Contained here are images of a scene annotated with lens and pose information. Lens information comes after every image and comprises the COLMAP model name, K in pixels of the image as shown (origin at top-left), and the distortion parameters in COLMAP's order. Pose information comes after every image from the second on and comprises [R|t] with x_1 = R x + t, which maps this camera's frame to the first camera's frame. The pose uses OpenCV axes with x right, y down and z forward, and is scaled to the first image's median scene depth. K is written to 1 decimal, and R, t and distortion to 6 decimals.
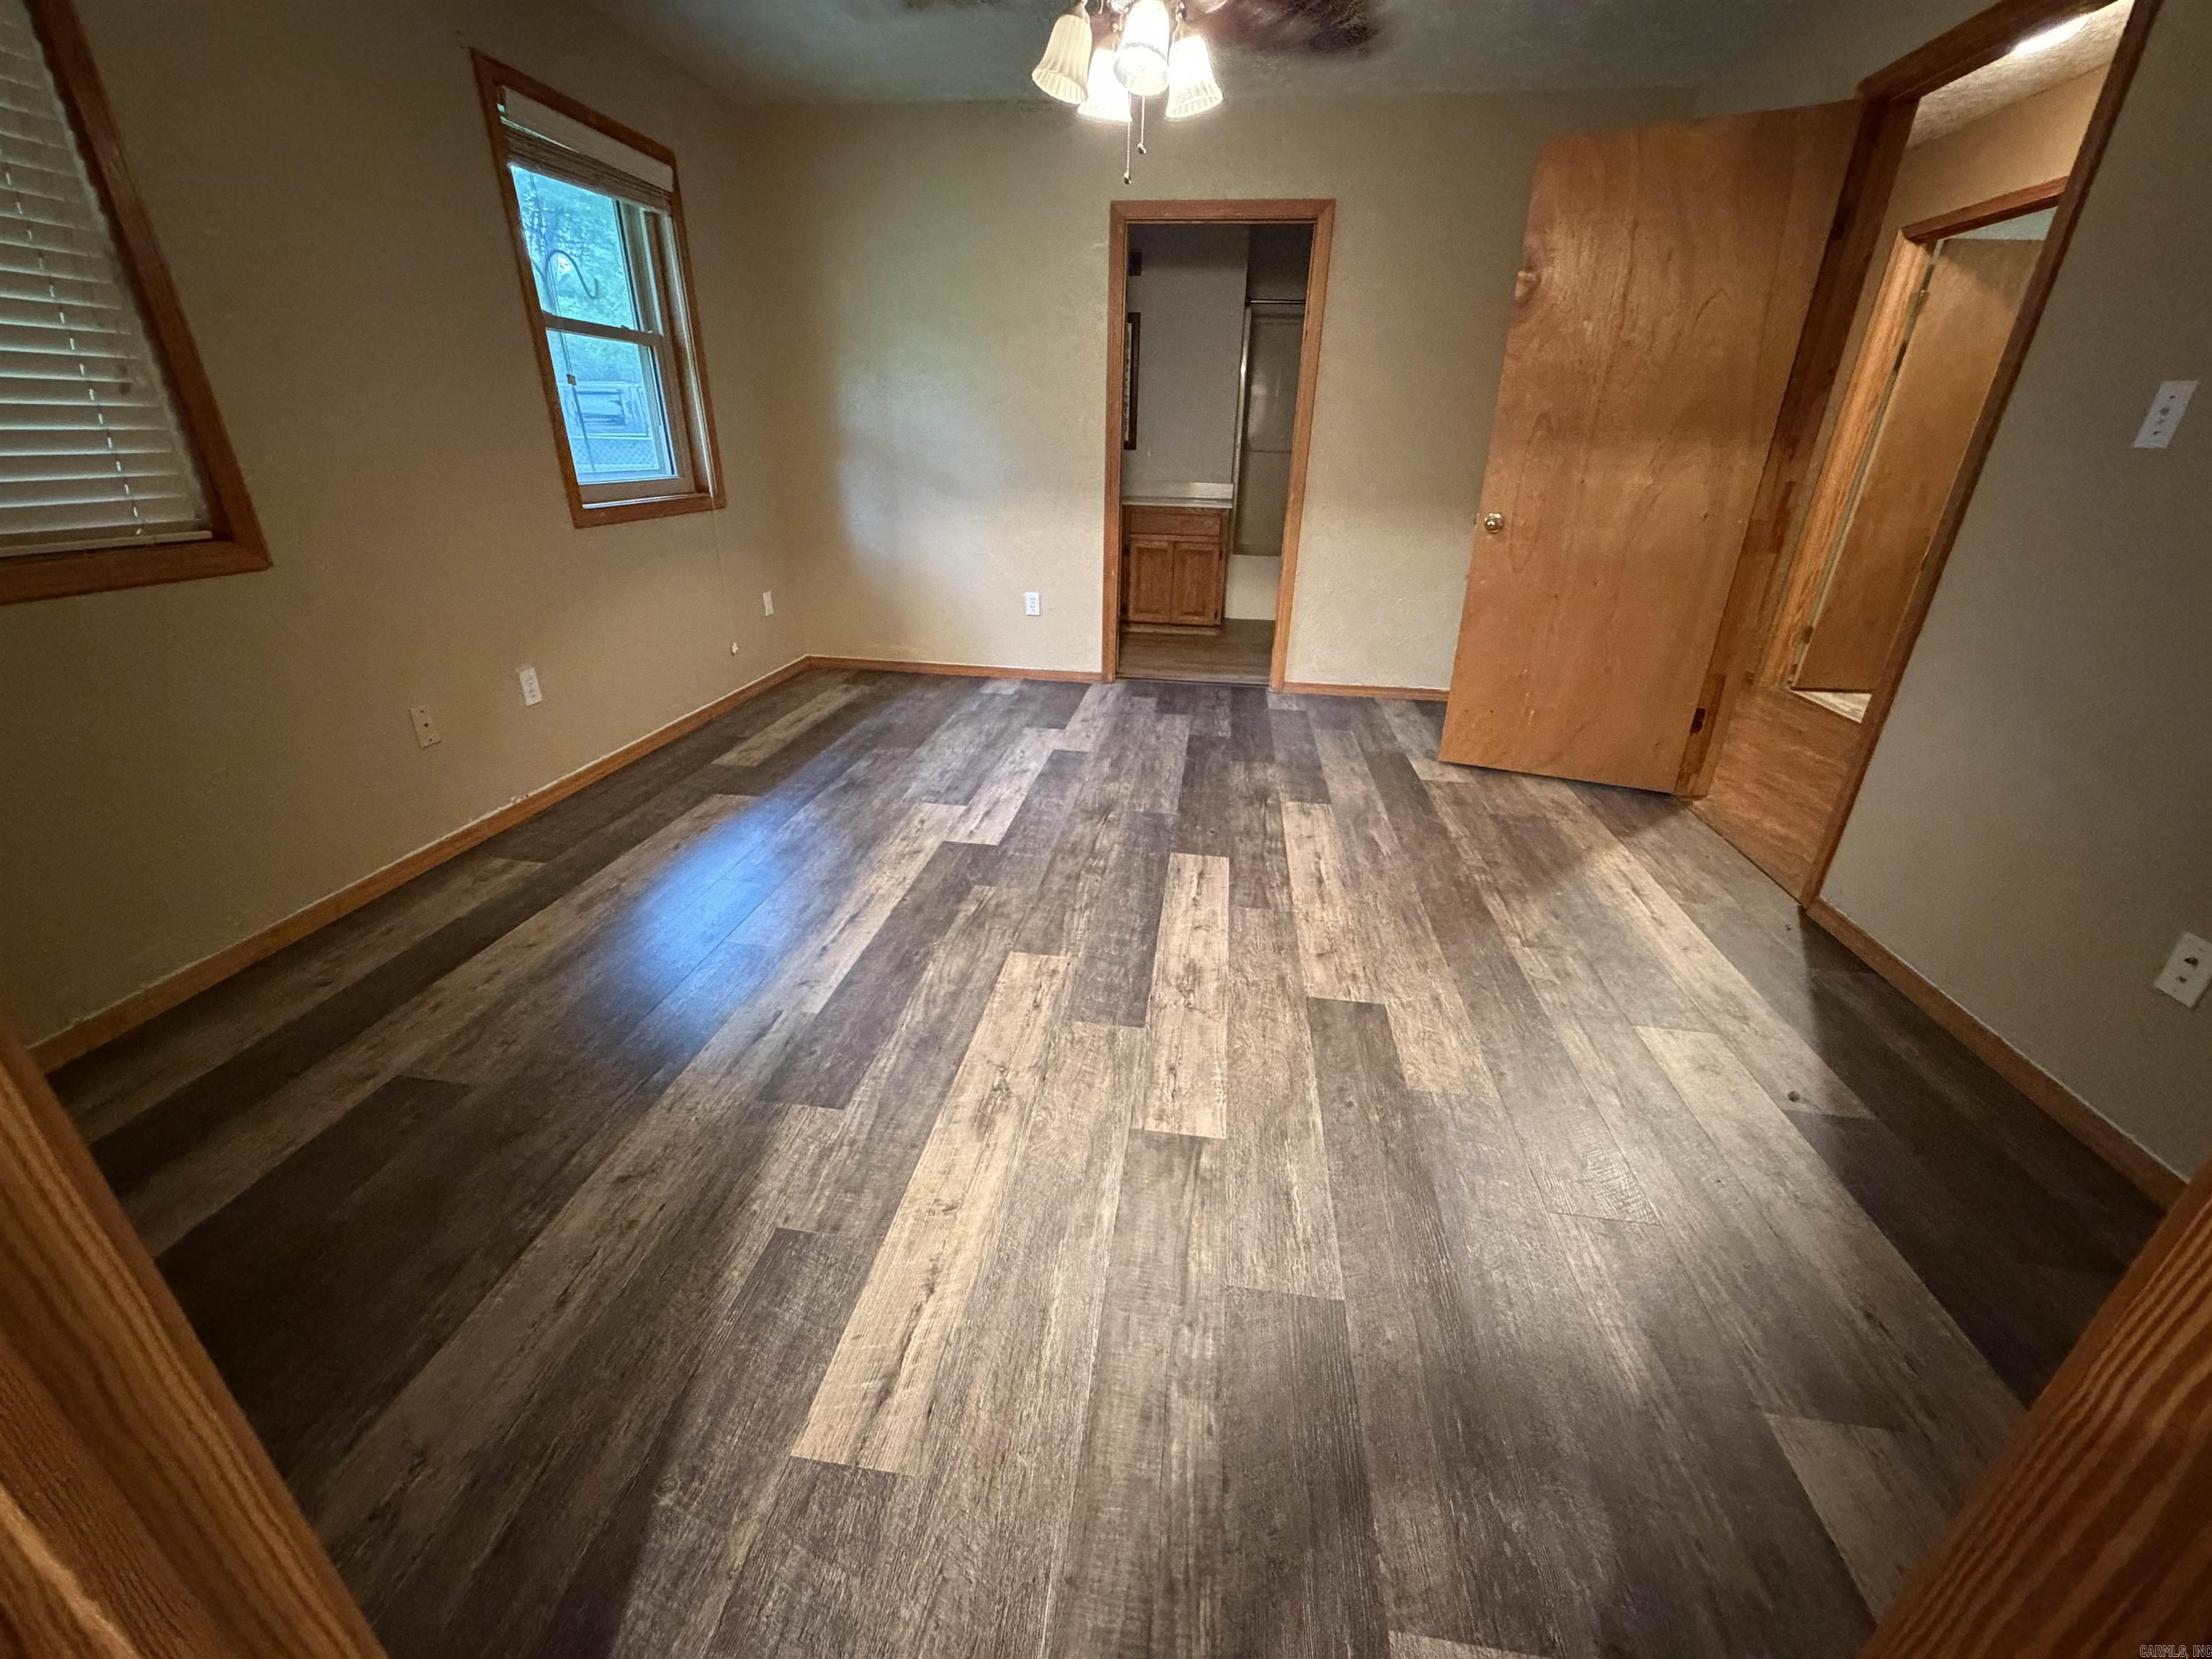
lens RADIAL K [[882.5, 0, 1099.1], [0, 882.5, 830.4], [0, 0, 1]] dist [0.000614, 0.000005]
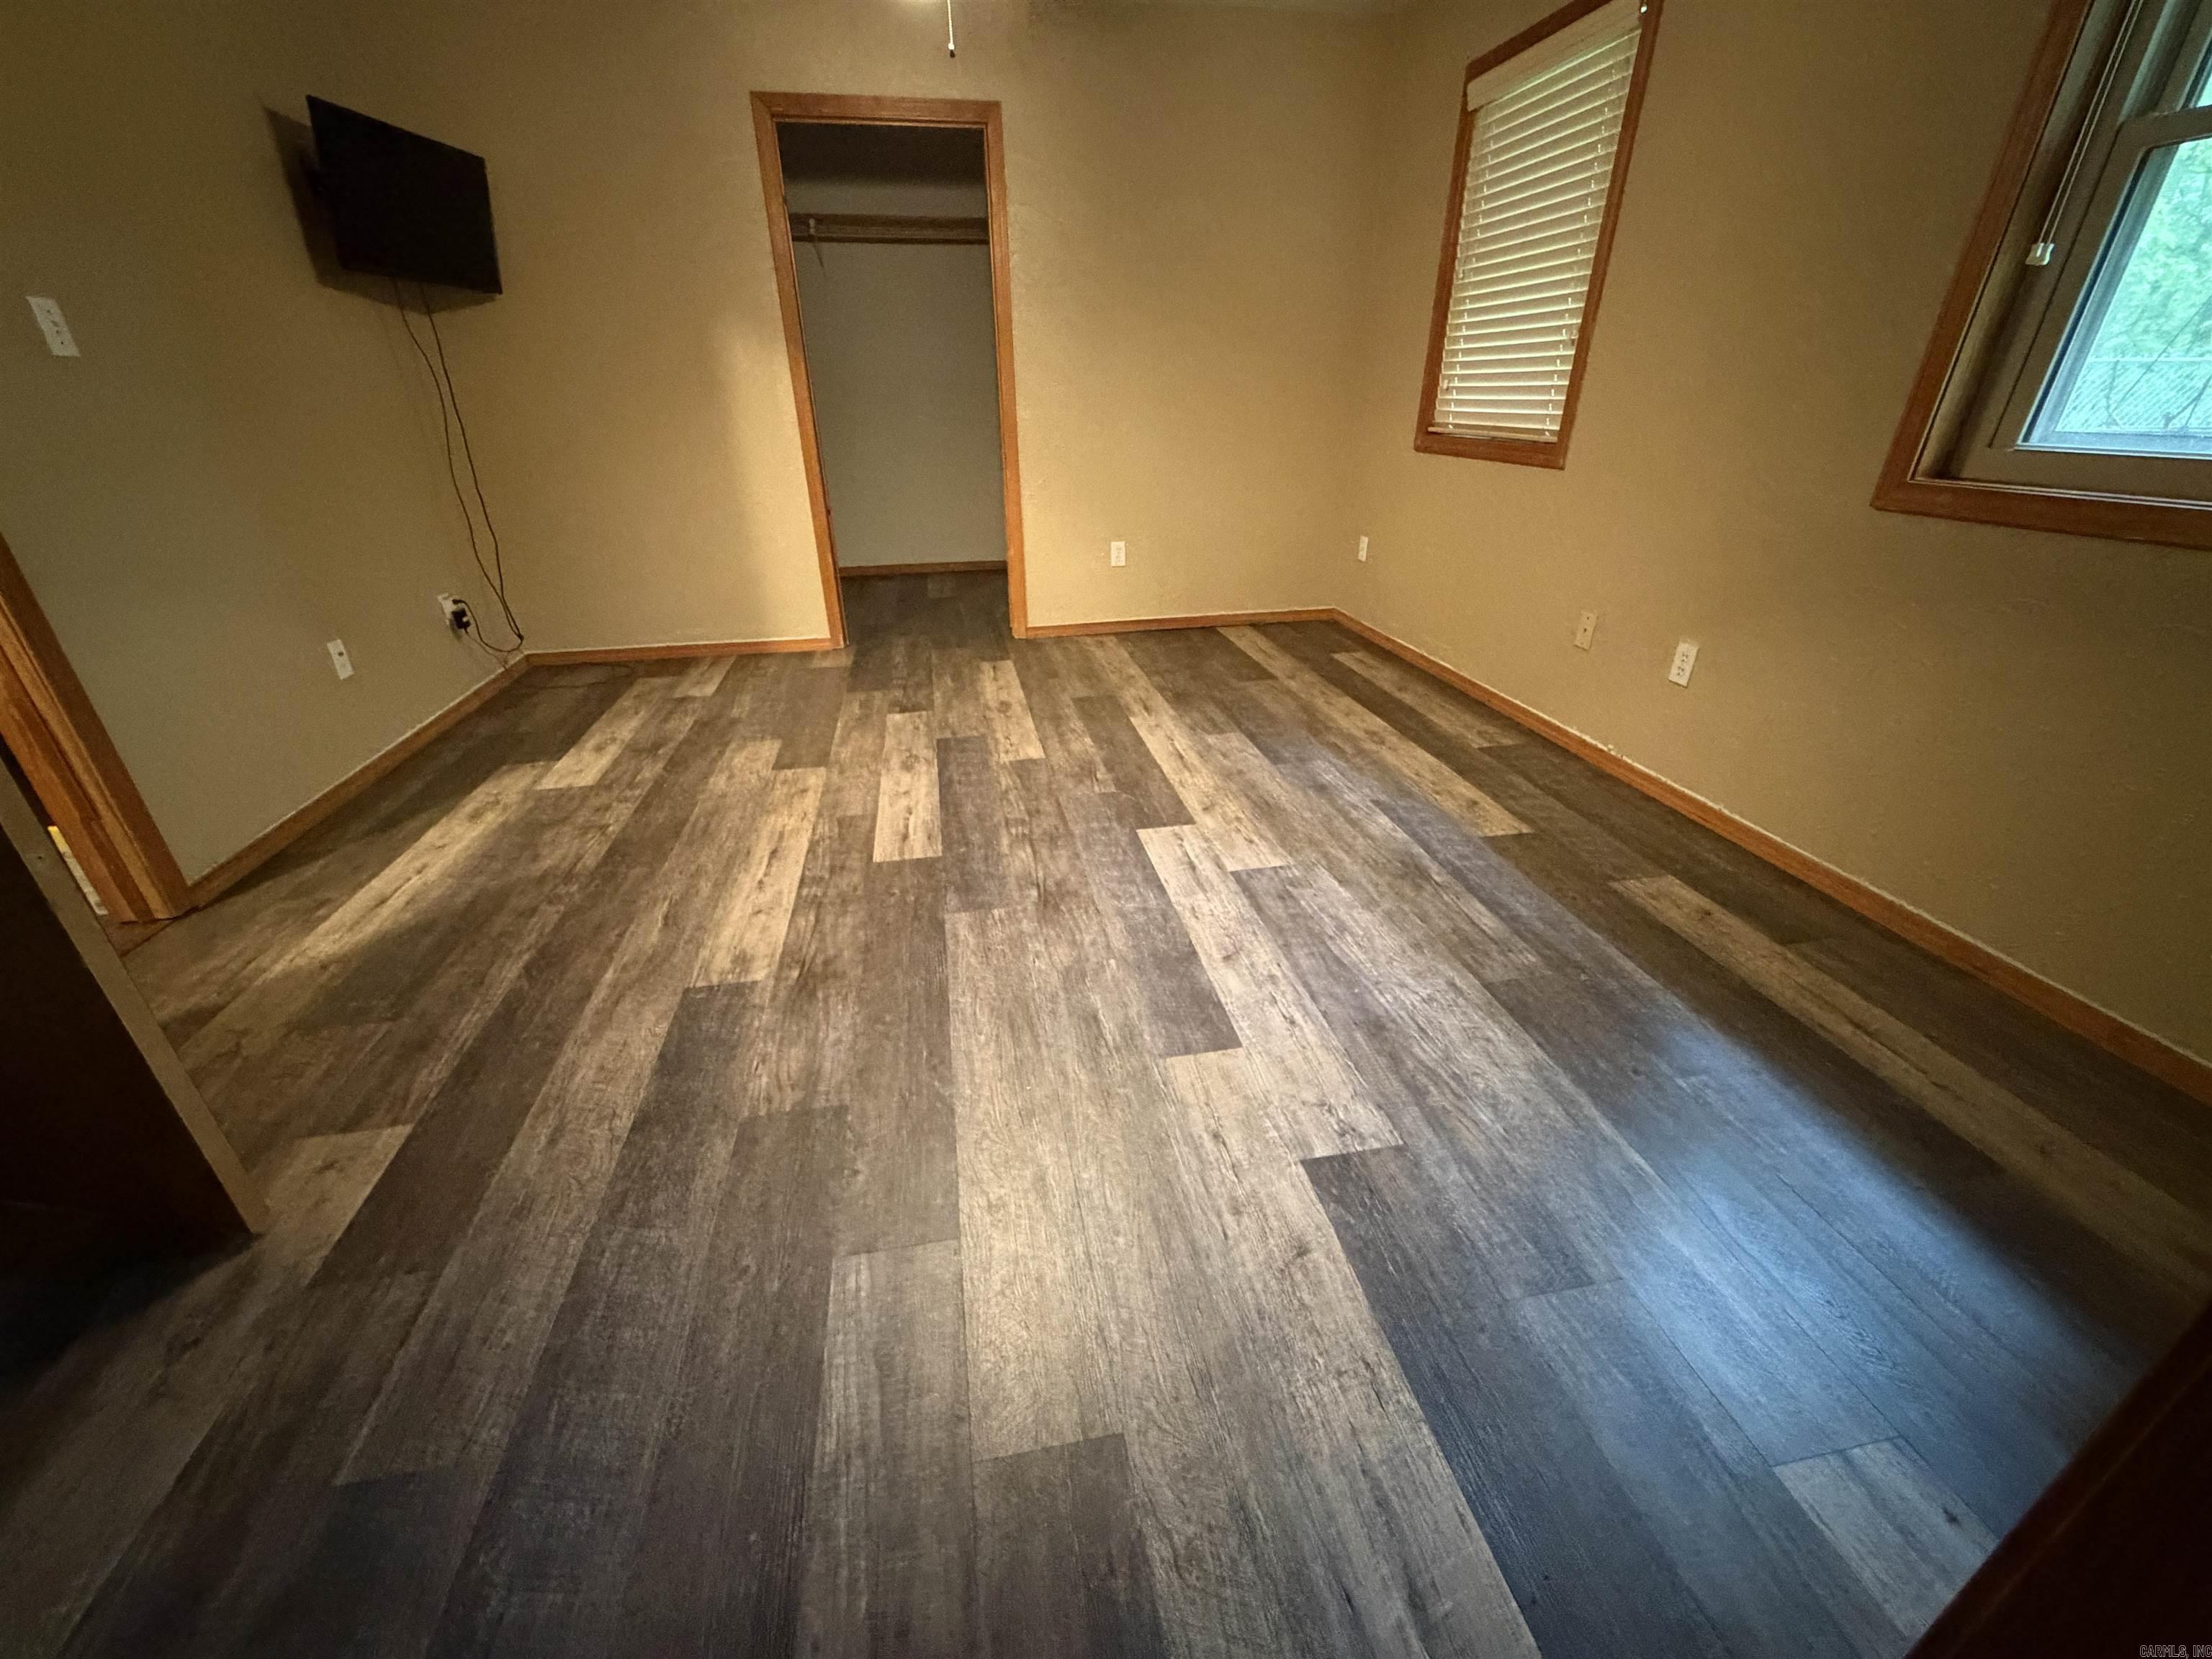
lens RADIAL K [[882.5, 0, 1101.8], [0, 882.5, 828.4], [0, 0, 1]] dist [0.000614, 0.000005]
pose [[-0.948439, 0.132150, -0.288098, 0.178487], [-0.137698, 0.646898, 0.750042, -0.660423], [0.285488, 0.751039, -0.595346, 1.543898]]
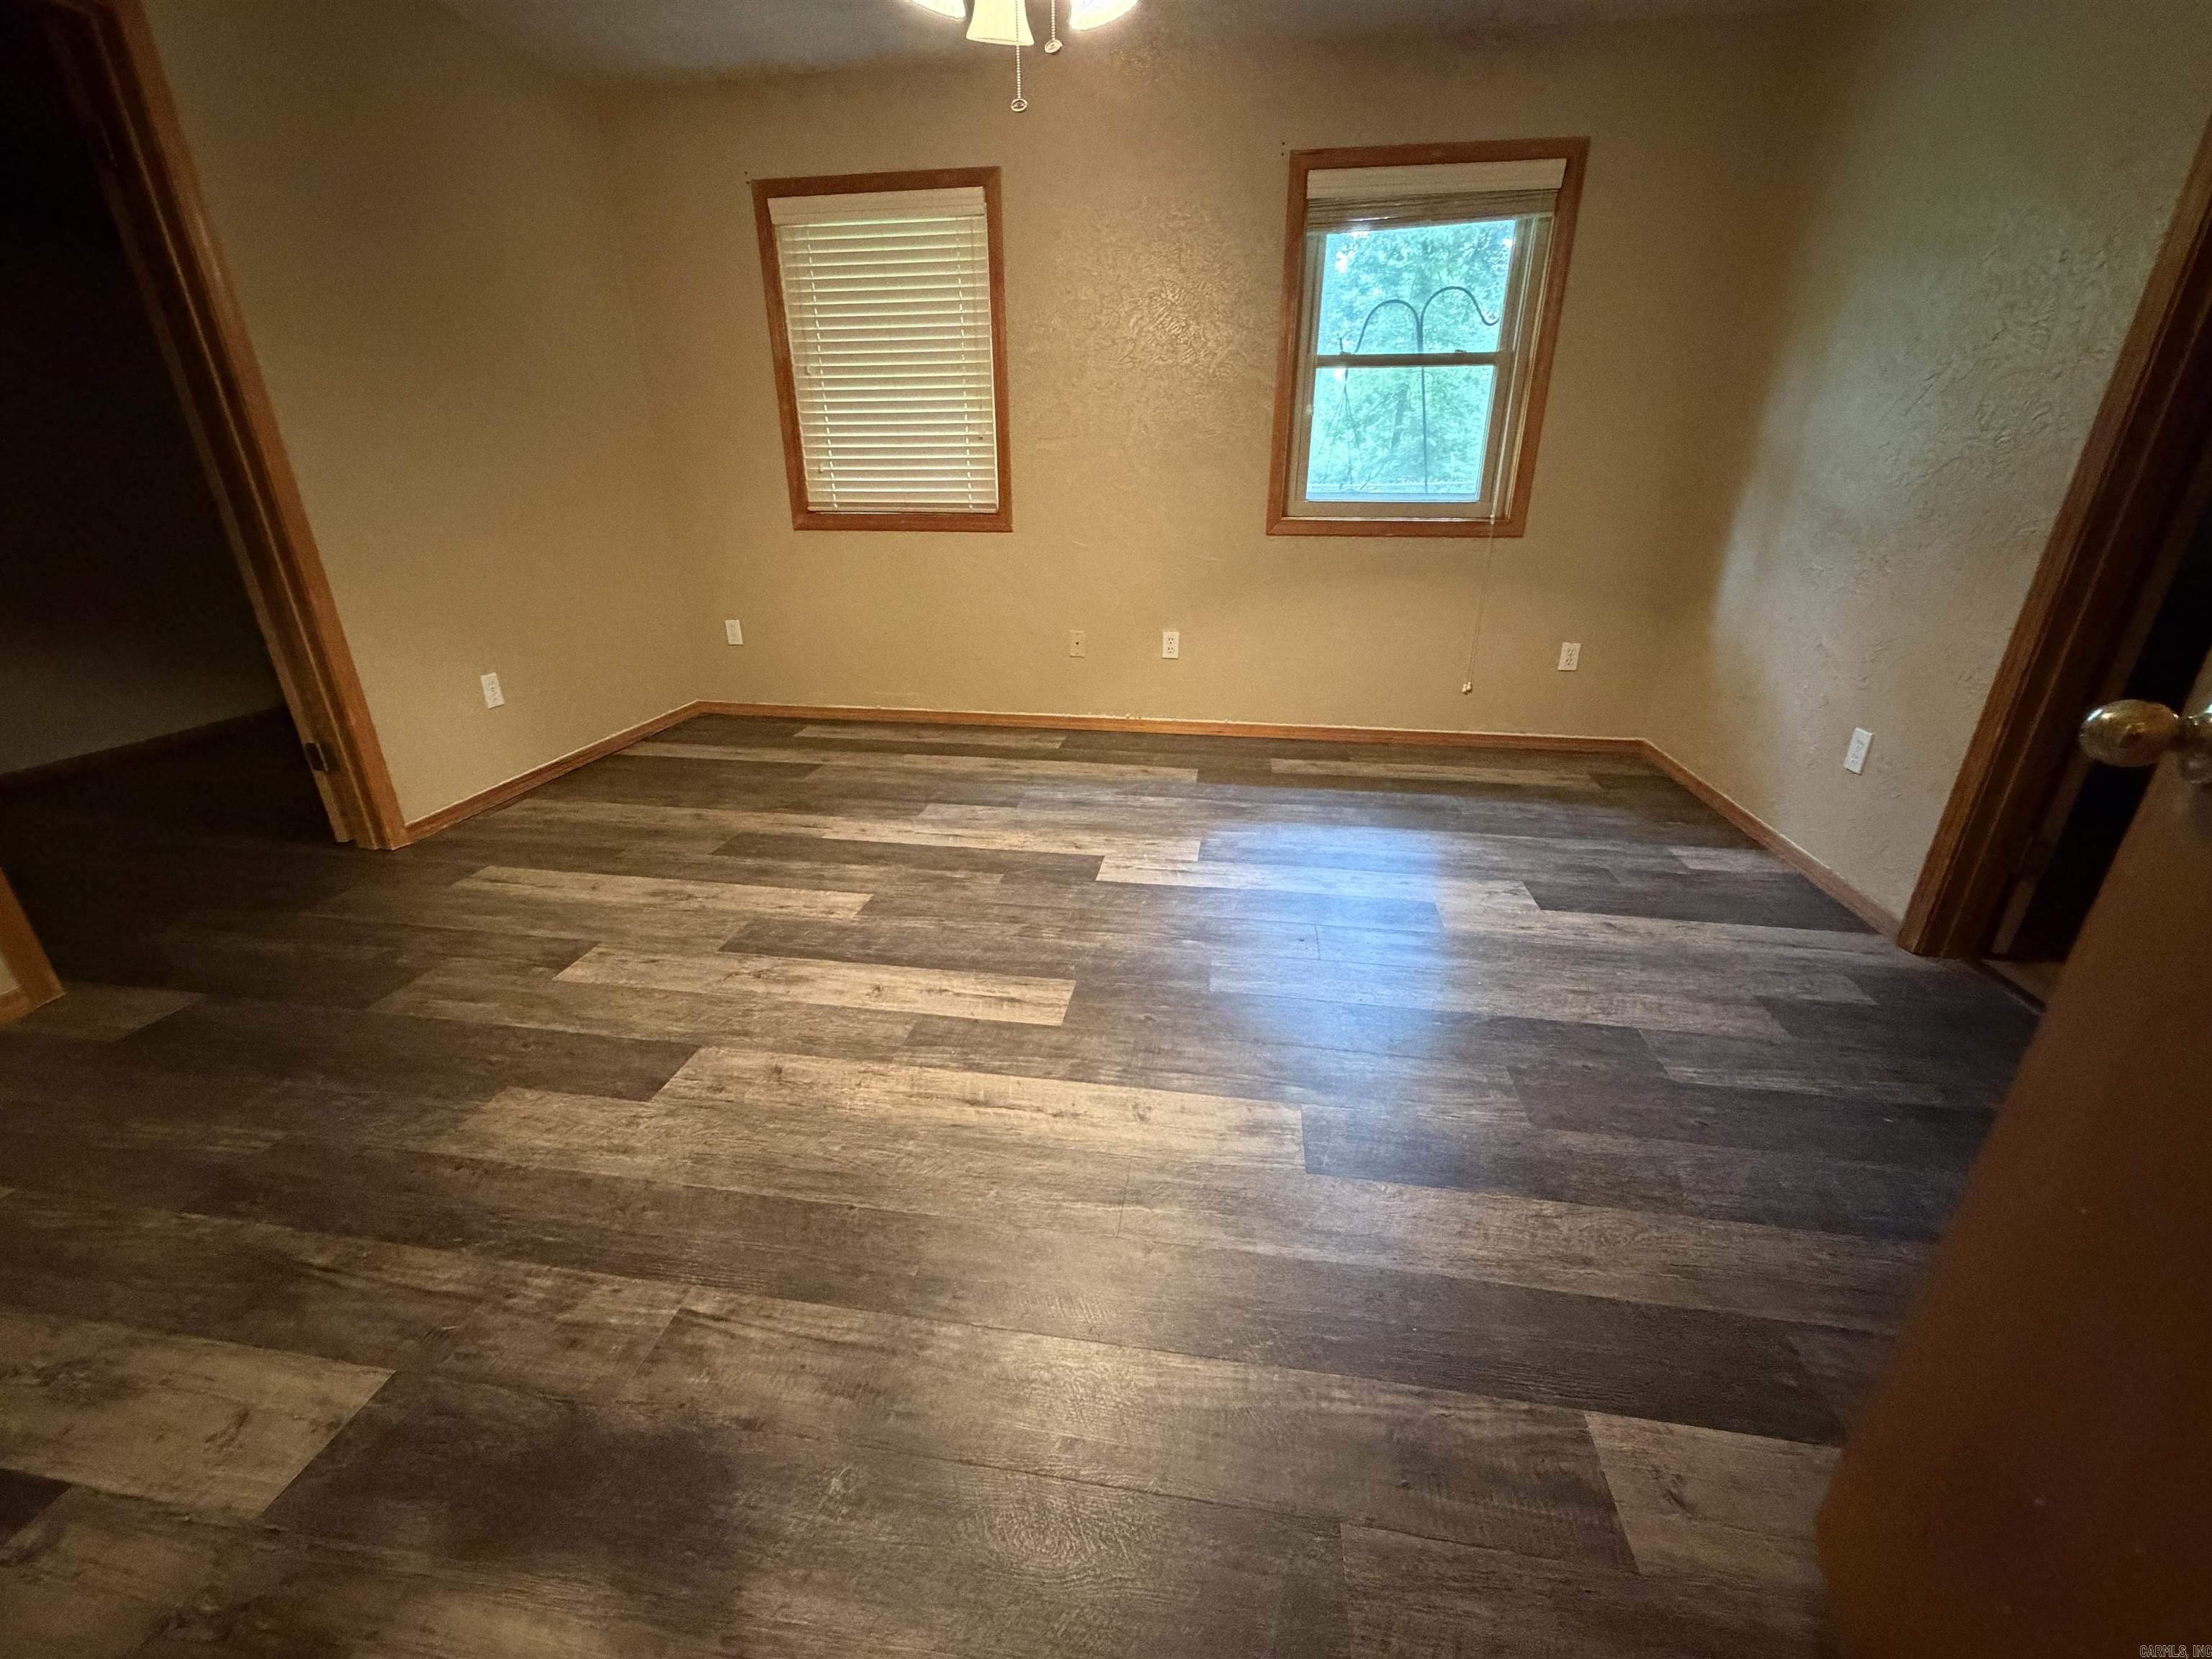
lens RADIAL K [[882.5, 0, 1101.8], [0, 882.5, 828.9], [0, 0, 1]] dist [0.000614, 0.000005]
pose [[-0.018186, 0.356418, -0.934150, 0.735191], [-0.408205, 0.850242, 0.332351, -0.341958], [0.912709, 0.387369, 0.130029, 0.878009]]
